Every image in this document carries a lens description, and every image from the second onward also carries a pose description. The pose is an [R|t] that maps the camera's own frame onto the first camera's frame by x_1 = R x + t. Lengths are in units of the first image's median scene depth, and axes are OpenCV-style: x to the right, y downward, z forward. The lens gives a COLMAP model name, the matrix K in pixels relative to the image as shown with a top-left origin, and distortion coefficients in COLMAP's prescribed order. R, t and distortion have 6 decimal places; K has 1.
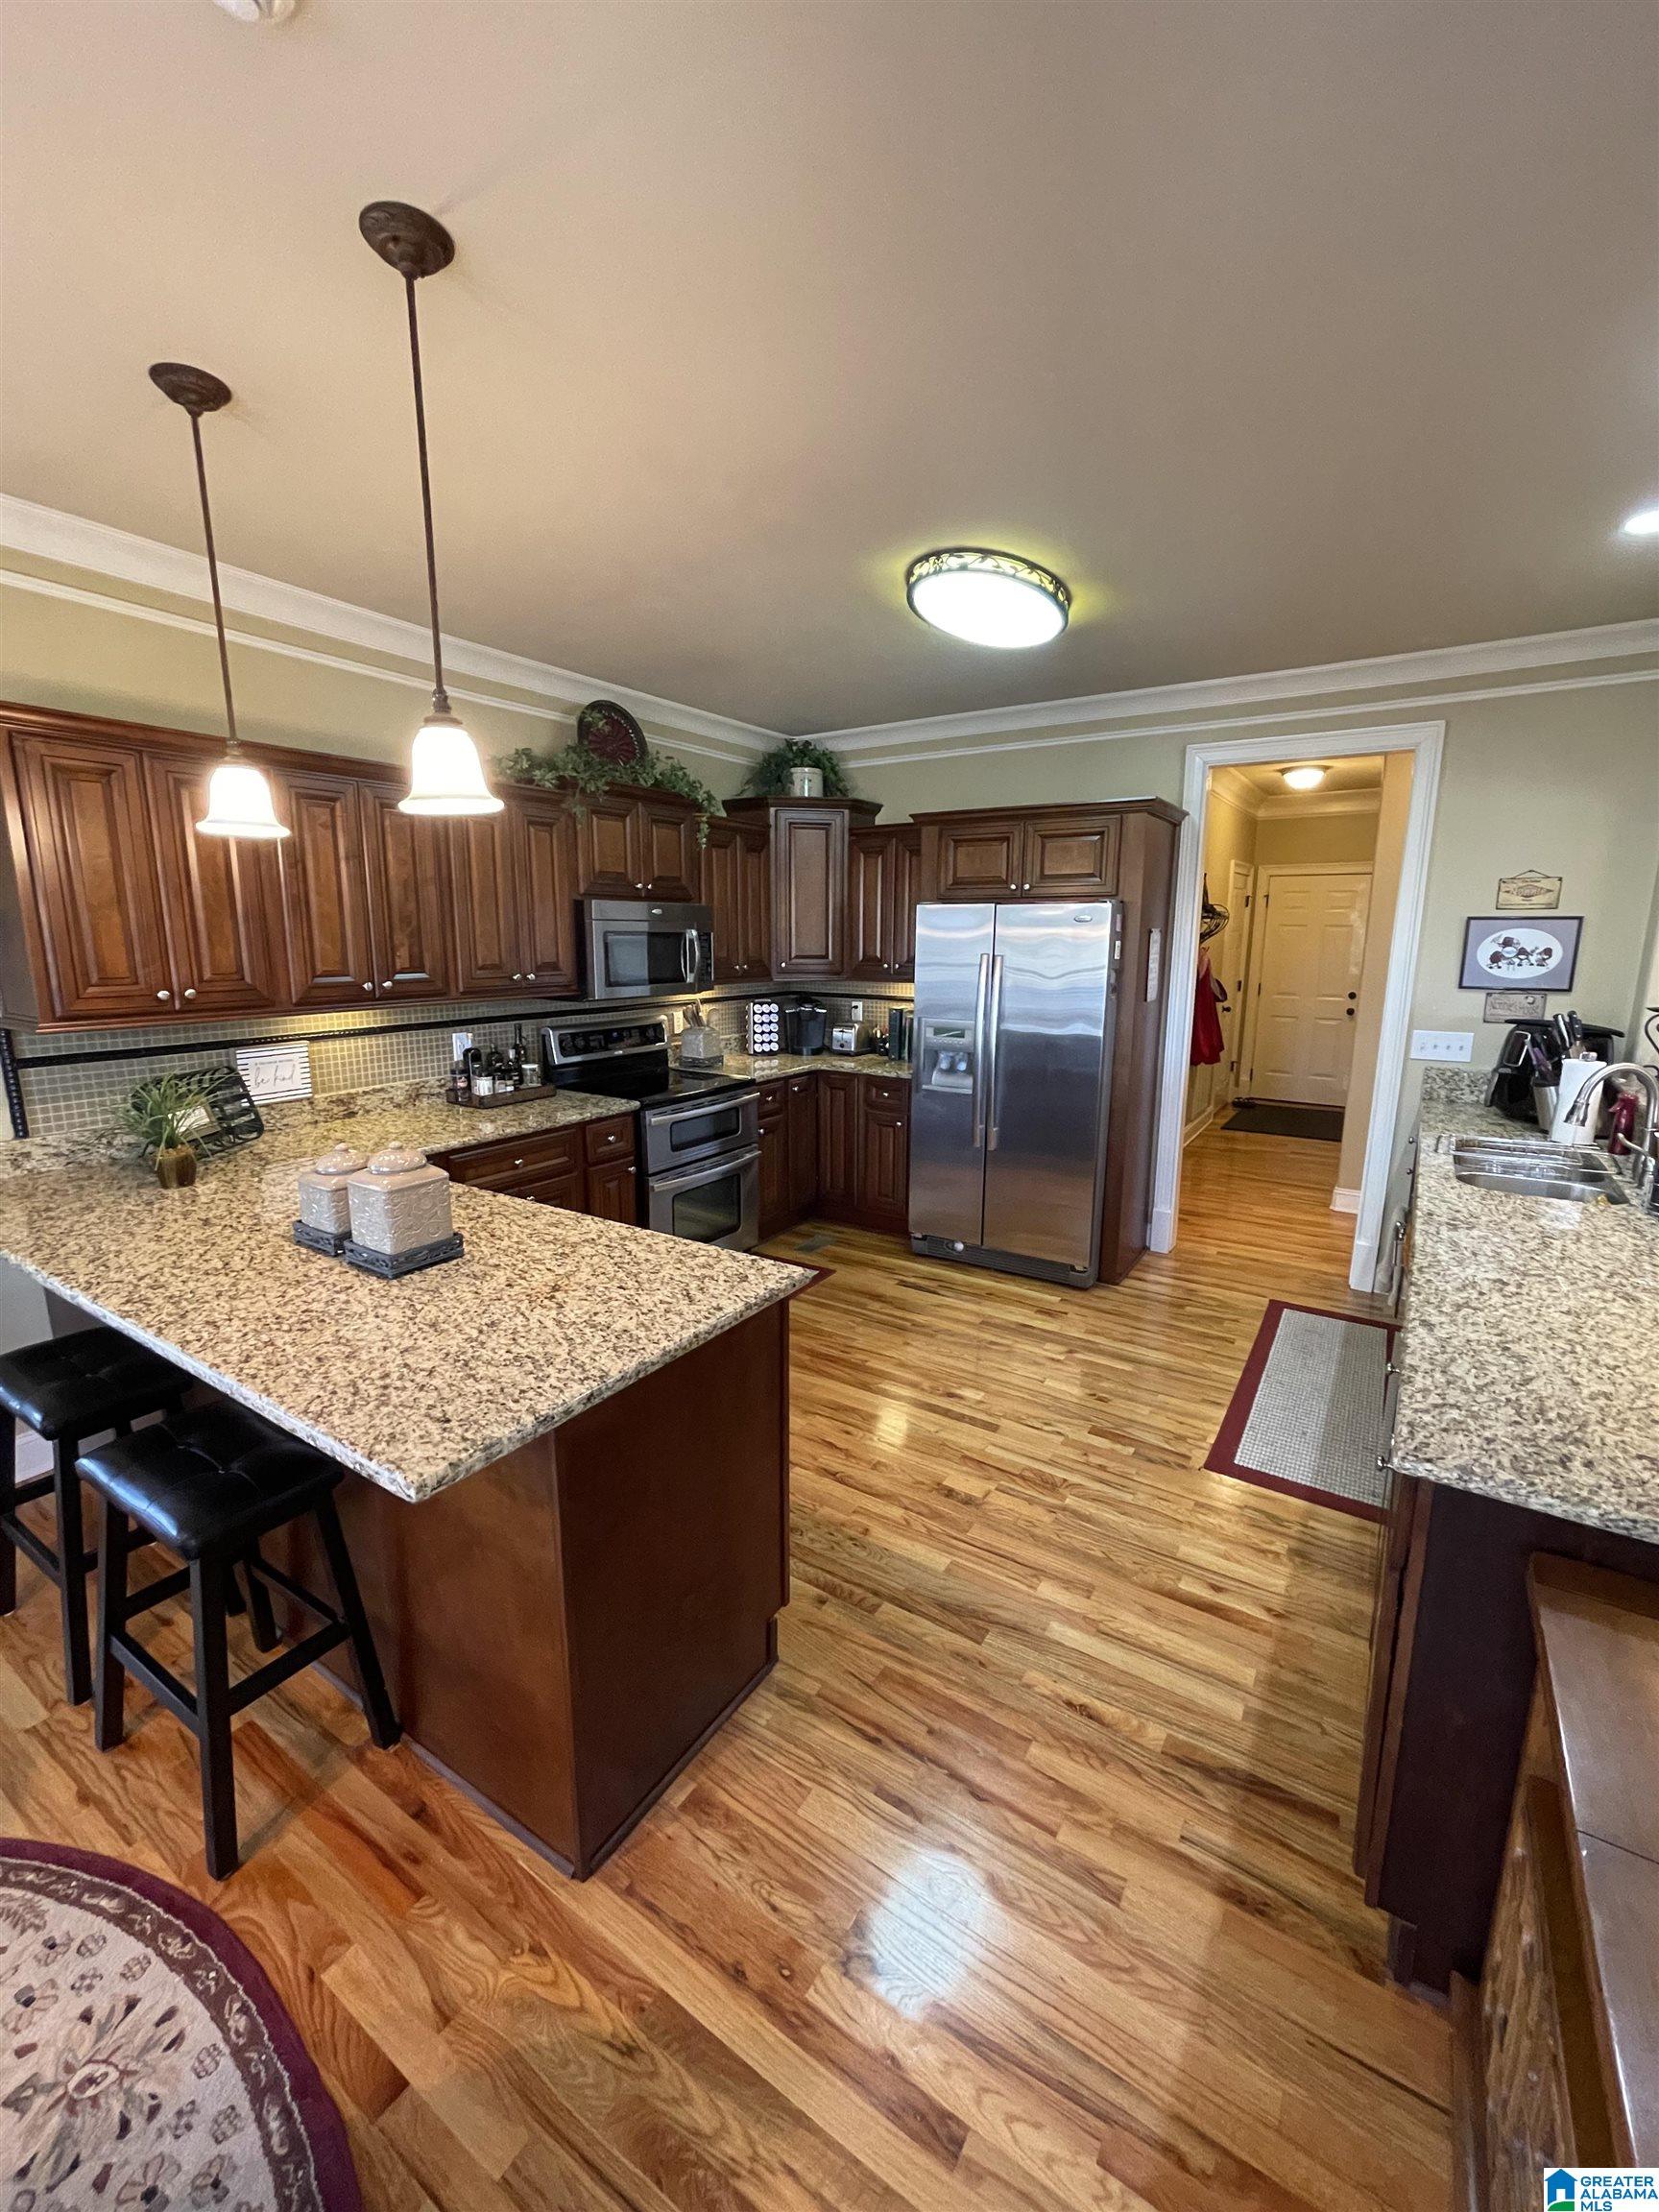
lens RADIAL K [[901.3, 0, 823.9], [0, 901.3, 1102.2], [0, 0, 1]] dist [-0.003987, 0.000908]
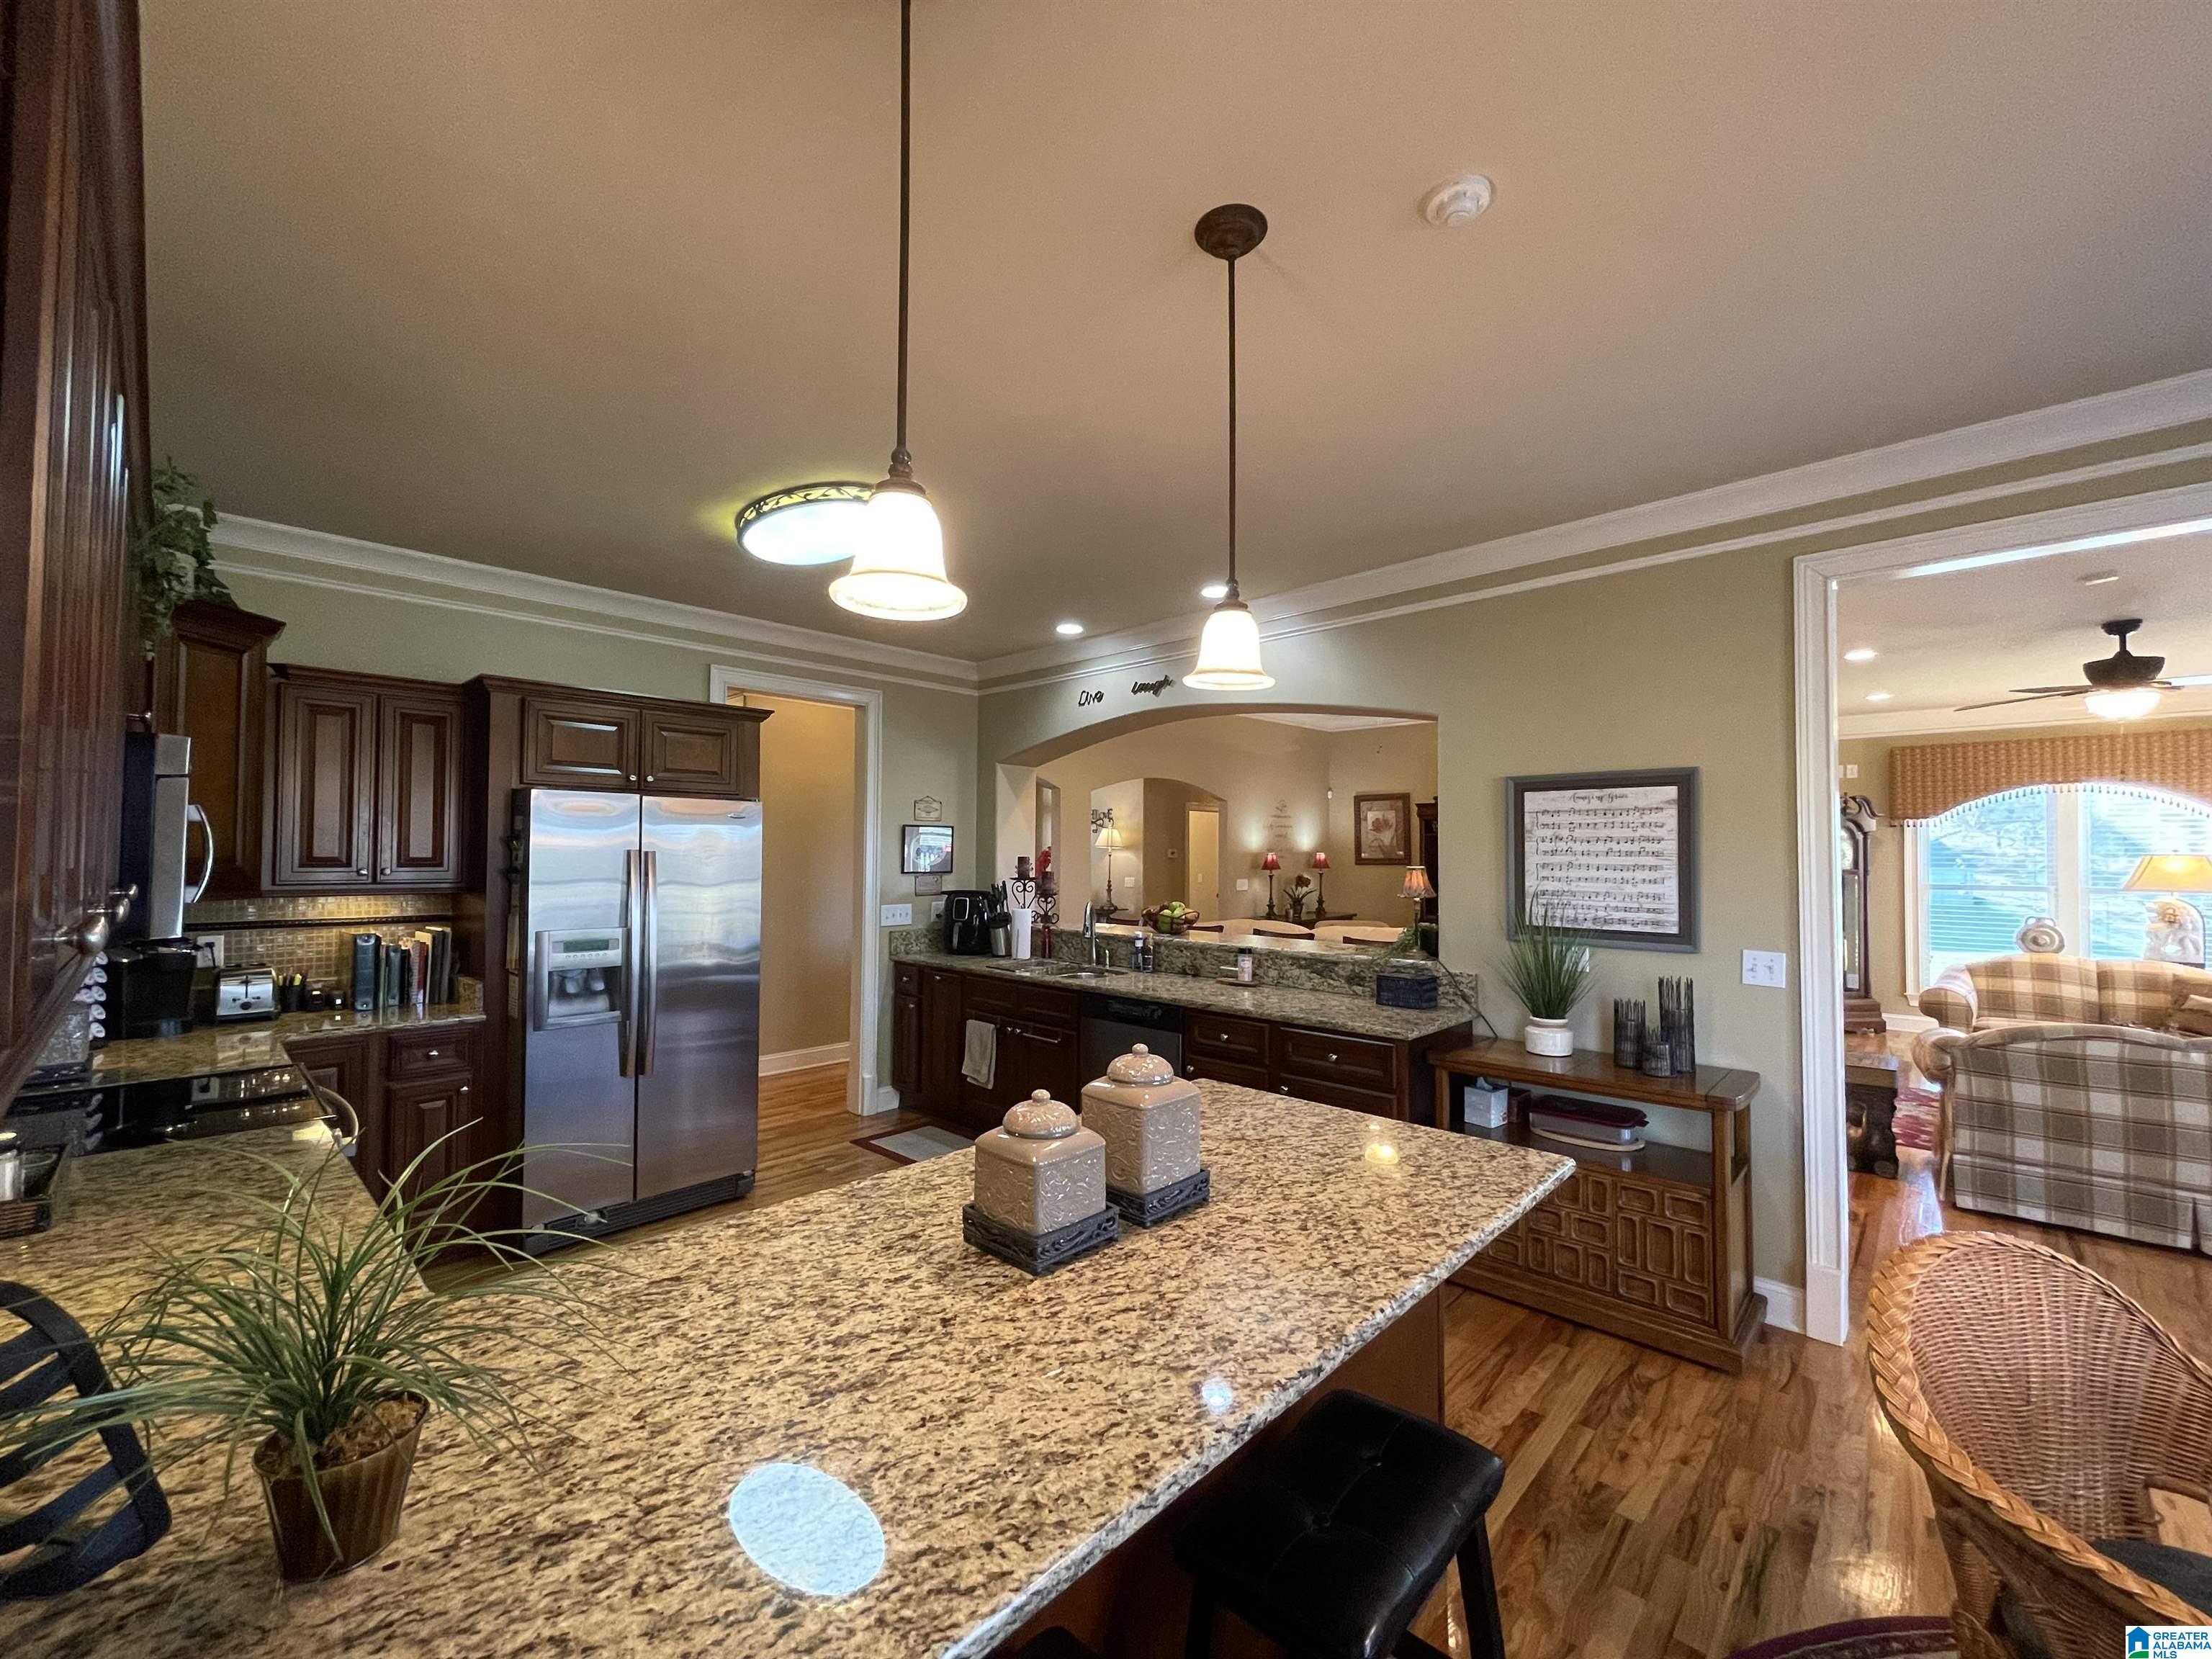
lens RADIAL K [[900.5, 0, 1101.8], [0, 900.5, 833.2], [0, 0, 1]] dist [0.000210, -0.000081]
pose [[0.177417, 0.021610, 0.983898, -0.700273], [0.182715, 0.981654, -0.054508, -0.057822], [-0.967025, 0.189444, 0.170214, 0.469741]]
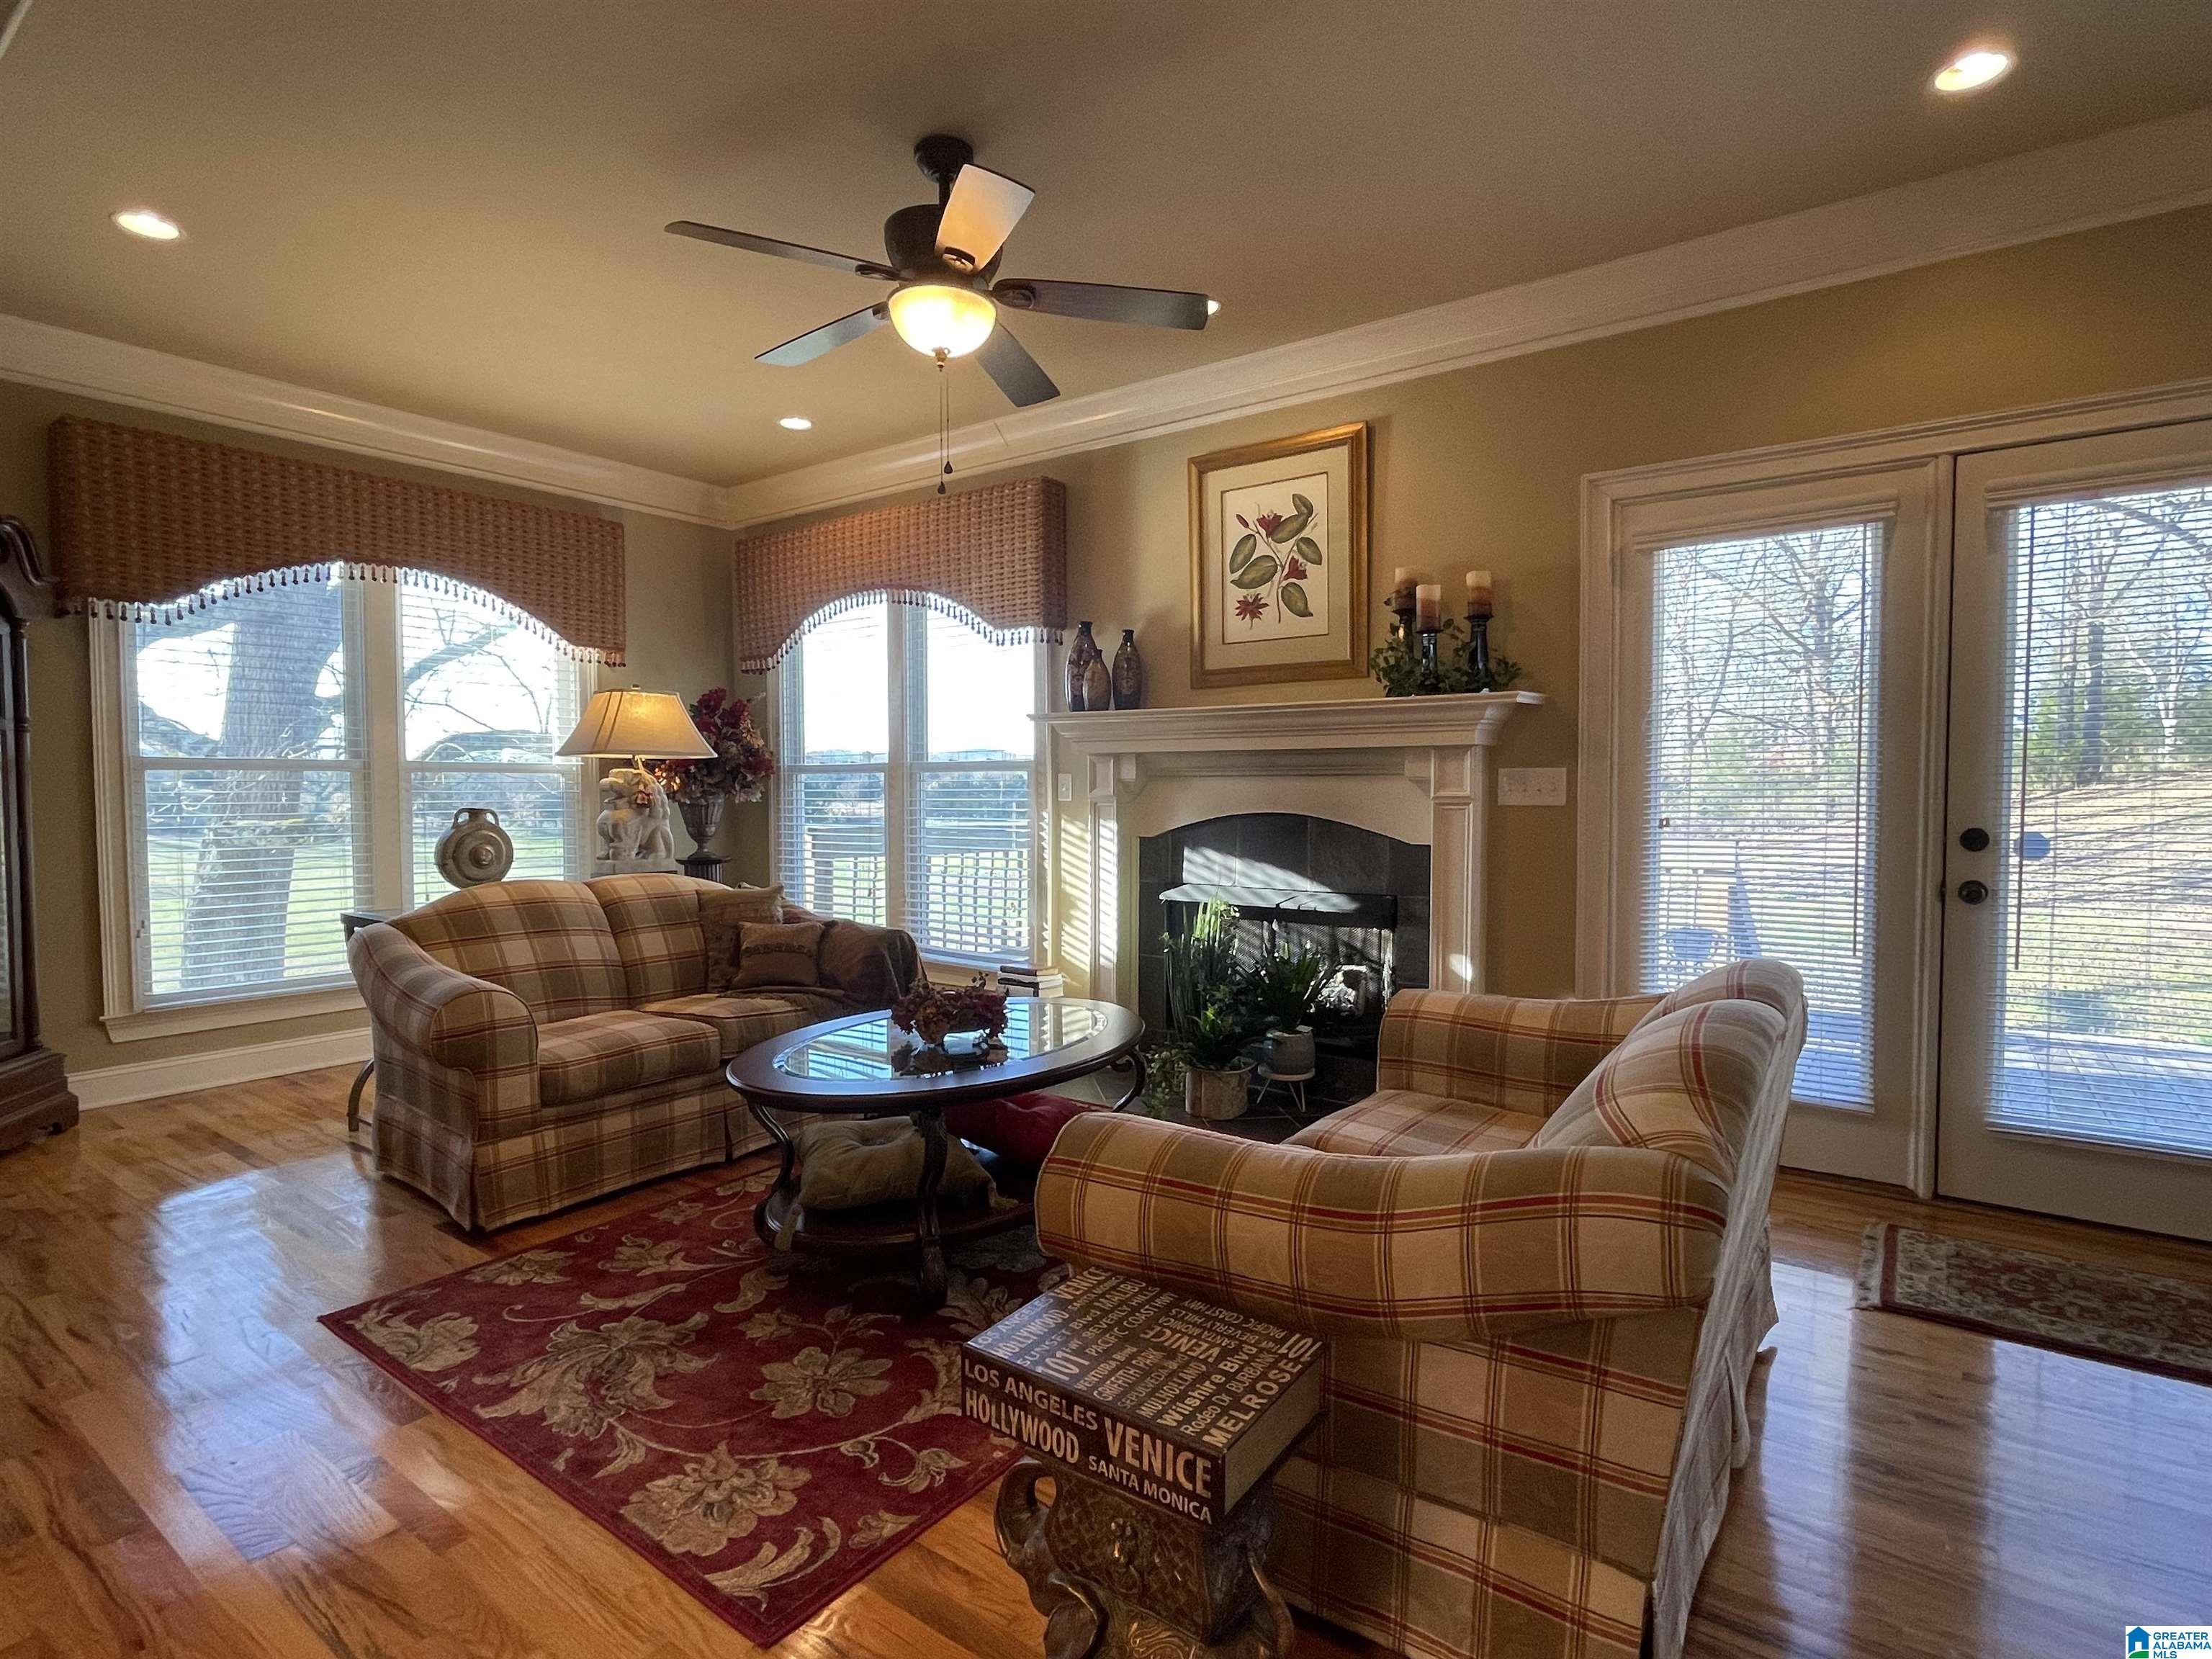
lens RADIAL K [[1118.6, 0, 1097.1], [0, 1118.6, 840.6], [0, 0, 1]] dist [-0.002450, -0.000517]
pose [[-0.998487, -0.001253, 0.054976, 0.727109], [0.011939, 0.970953, 0.238973, 0.123691], [-0.053679, 0.239268, -0.969469, 0.036319]]
